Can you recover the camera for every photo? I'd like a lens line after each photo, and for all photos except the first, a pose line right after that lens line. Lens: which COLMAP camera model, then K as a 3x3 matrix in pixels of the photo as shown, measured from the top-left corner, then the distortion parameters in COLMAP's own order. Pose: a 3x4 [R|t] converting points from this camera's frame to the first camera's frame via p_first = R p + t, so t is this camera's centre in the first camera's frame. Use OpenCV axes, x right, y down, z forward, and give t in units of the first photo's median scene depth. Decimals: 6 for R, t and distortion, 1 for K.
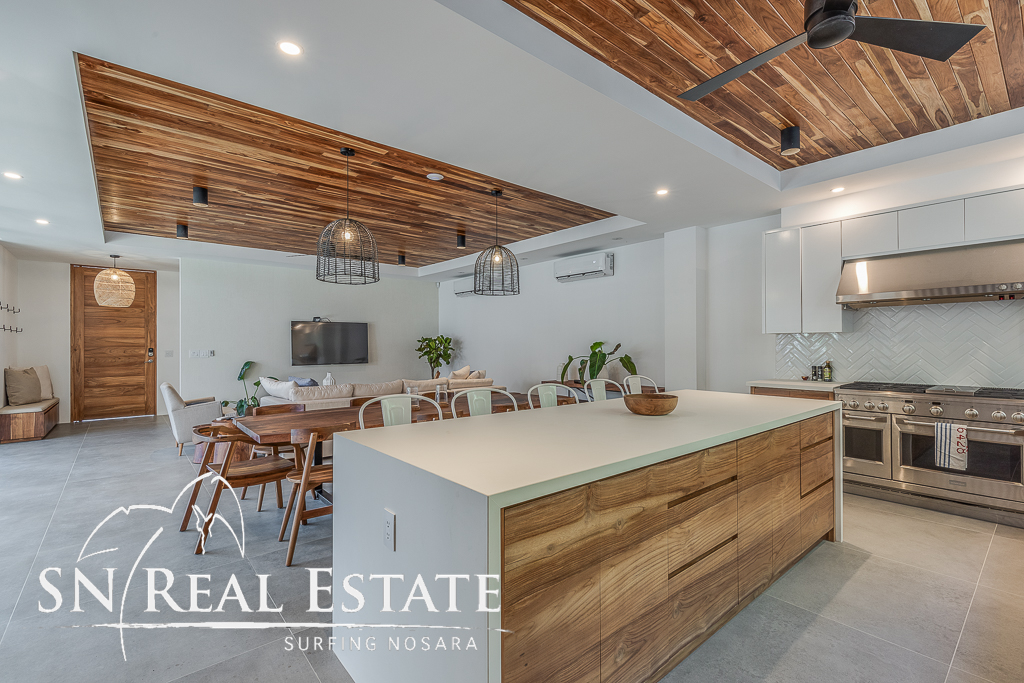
lens RADIAL K [[458.5, 0, 514.7], [0, 458.5, 342.1], [0, 0, 1]] dist [0.013225, -0.000128]
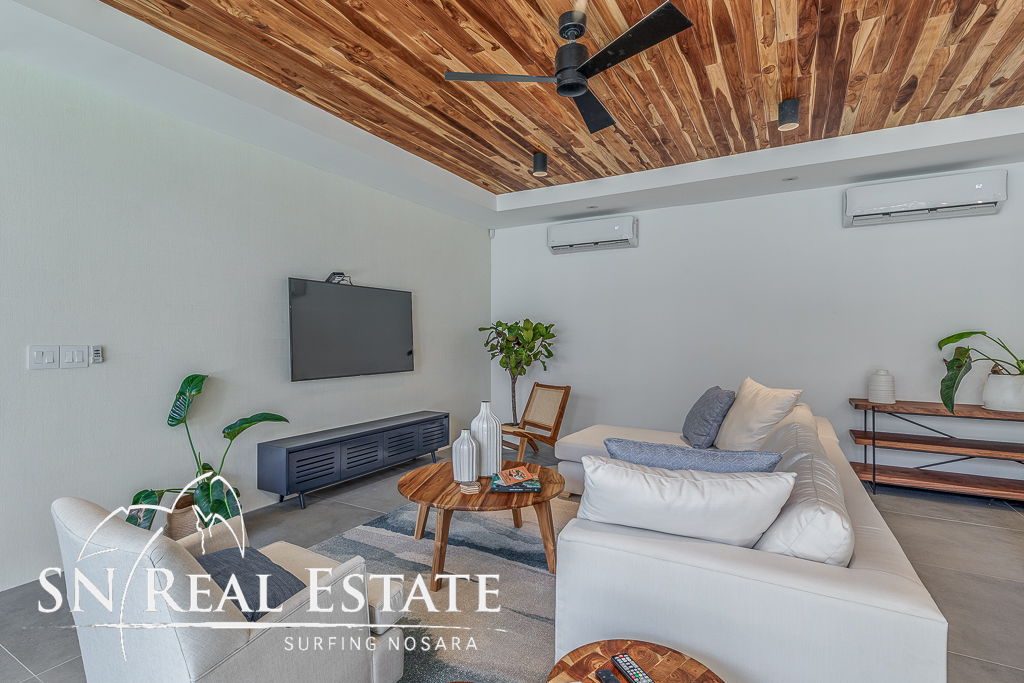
lens RADIAL K [[489.3, 0, 501.5], [0, 489.3, 333.8], [0, 0, 1]] dist [0.008994, -0.000834]
pose [[0.945240, 0.007784, 0.326283, -0.611384], [-0.007152, 0.999970, -0.003137, 0.009479], [-0.326297, 0.000632, 0.945267, 0.686358]]
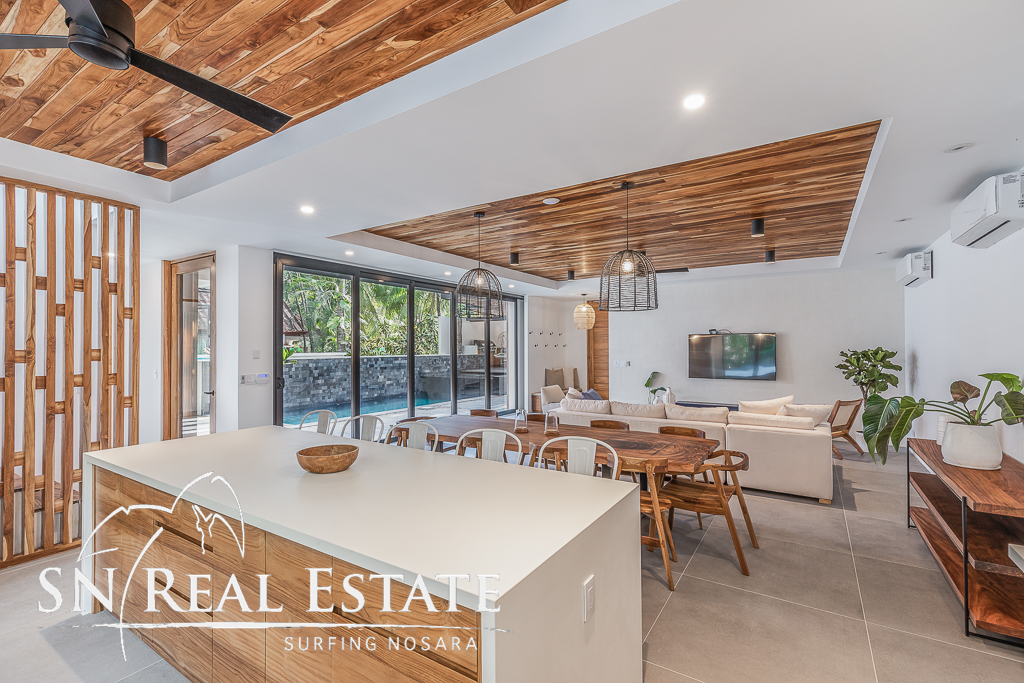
lens RADIAL K [[458.2, 0, 519.9], [0, 458.2, 342.5], [0, 0, 1]] dist [0.016645, 0.000162]
pose [[0.296261, -0.006923, -0.955082, 0.530261], [0.008554, 0.999953, -0.004595, -0.035975], [0.955069, -0.006808, 0.296306, 0.453547]]
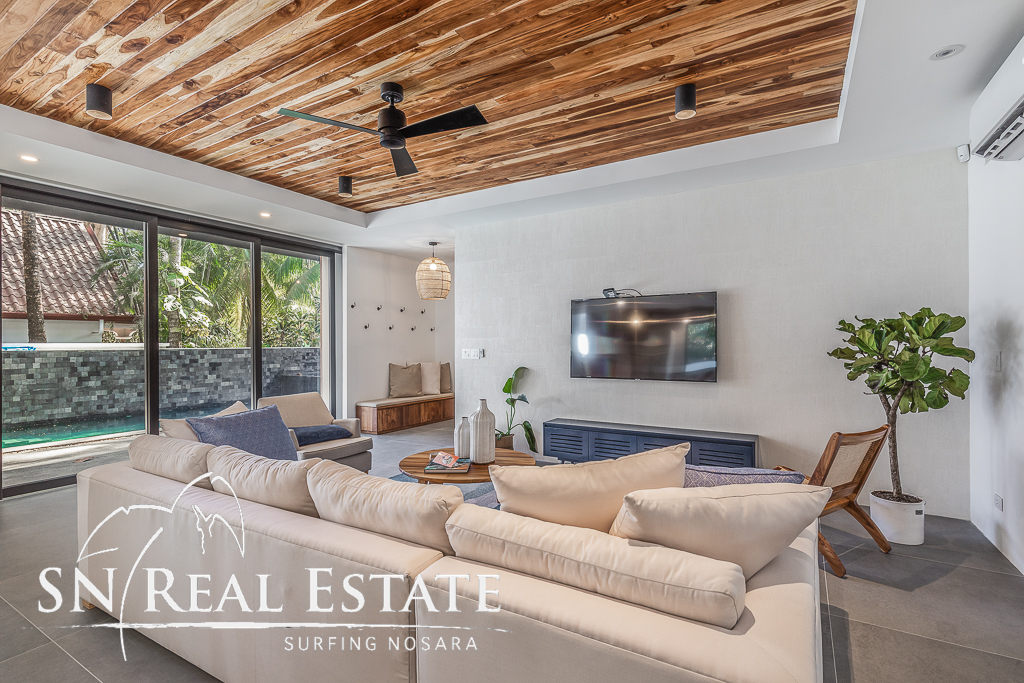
lens RADIAL K [[477.9, 0, 518.6], [0, 477.9, 341.9], [0, 0, 1]] dist [0.001721, -0.000758]
pose [[0.325709, -0.001454, -0.945469, 0.080183], [0.009486, 0.999954, 0.001730, 0.006897], [0.945423, -0.009532, 0.325707, 1.013108]]
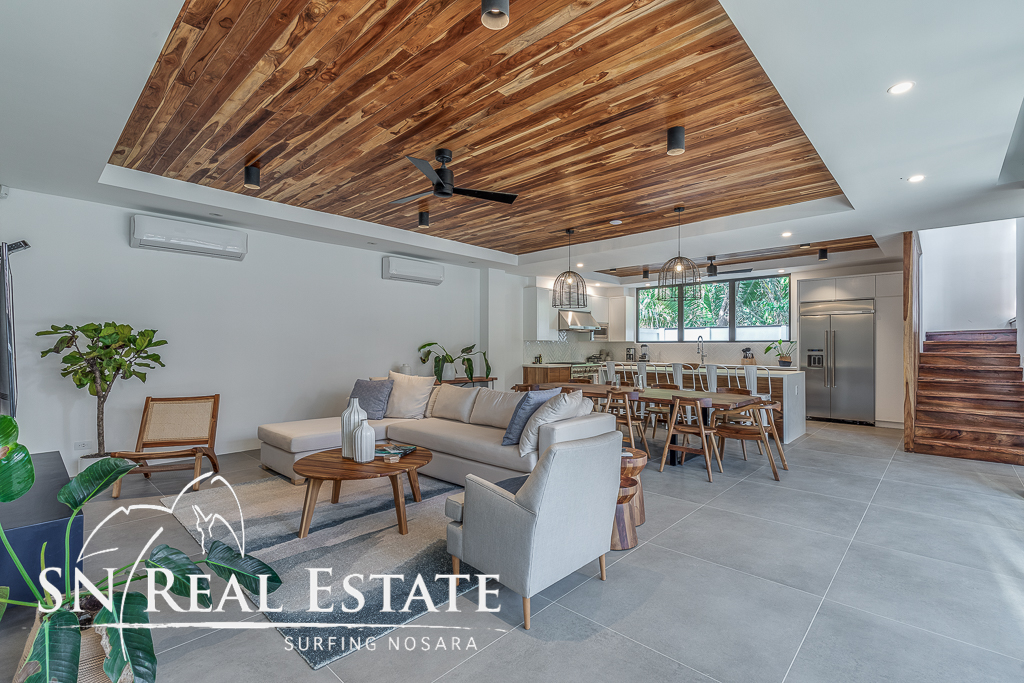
lens RADIAL K [[458.5, 0, 518.1], [0, 458.5, 341.1], [0, 0, 1]] dist [0.013225, -0.000128]
pose [[-0.117552, 0.014631, 0.992959, -1.054231], [-0.009344, 0.999831, -0.015838, 0.012753], [-0.993023, -0.011140, -0.117395, 1.022799]]
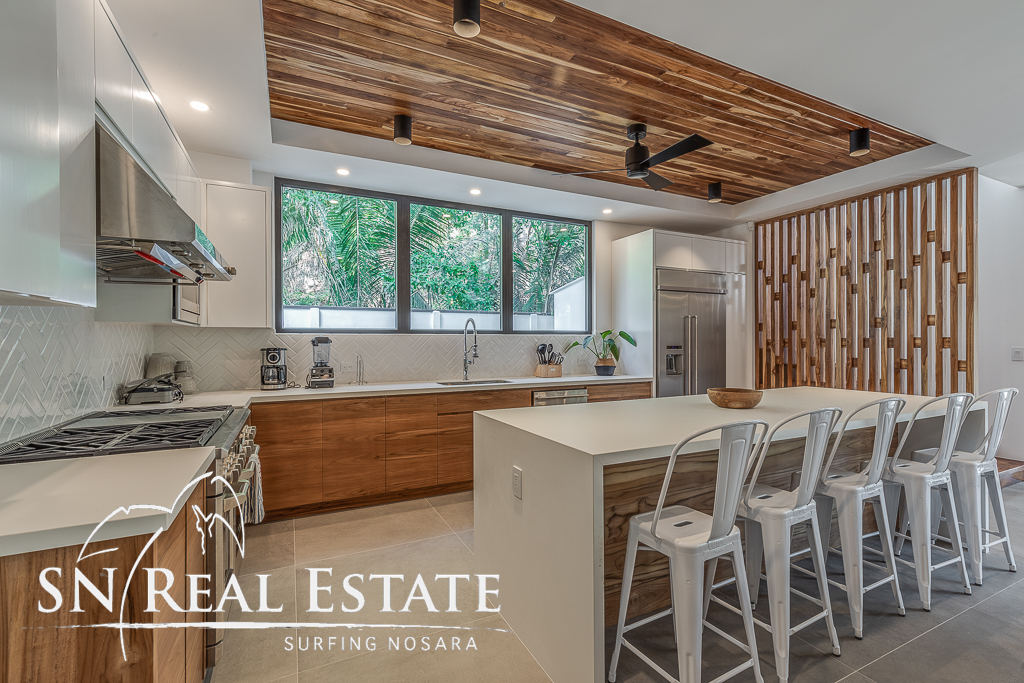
lens RADIAL K [[458.5, 0, 514.5], [0, 458.5, 344.6], [0, 0, 1]] dist [0.013225, -0.000128]
pose [[-0.969259, 0.004088, 0.246008, 0.218181], [0.004061, 0.999992, -0.000616, 0.004591], [-0.246008, 0.000402, -0.969268, 0.887571]]
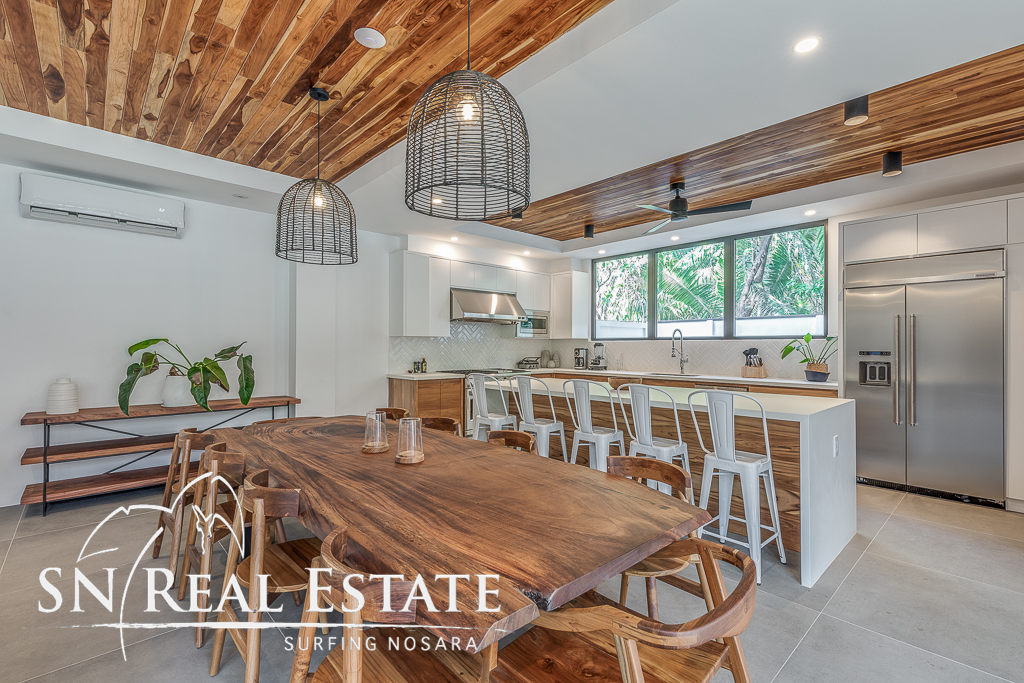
lens RADIAL K [[458.5, 0, 519.5], [0, 458.5, 341.6], [0, 0, 1]] dist [0.013225, -0.000128]
pose [[-0.049754, 0.013705, 0.998667, -0.518474], [-0.010448, 0.999844, -0.014242, 0.008290], [-0.998707, -0.011143, -0.049603, 0.596386]]
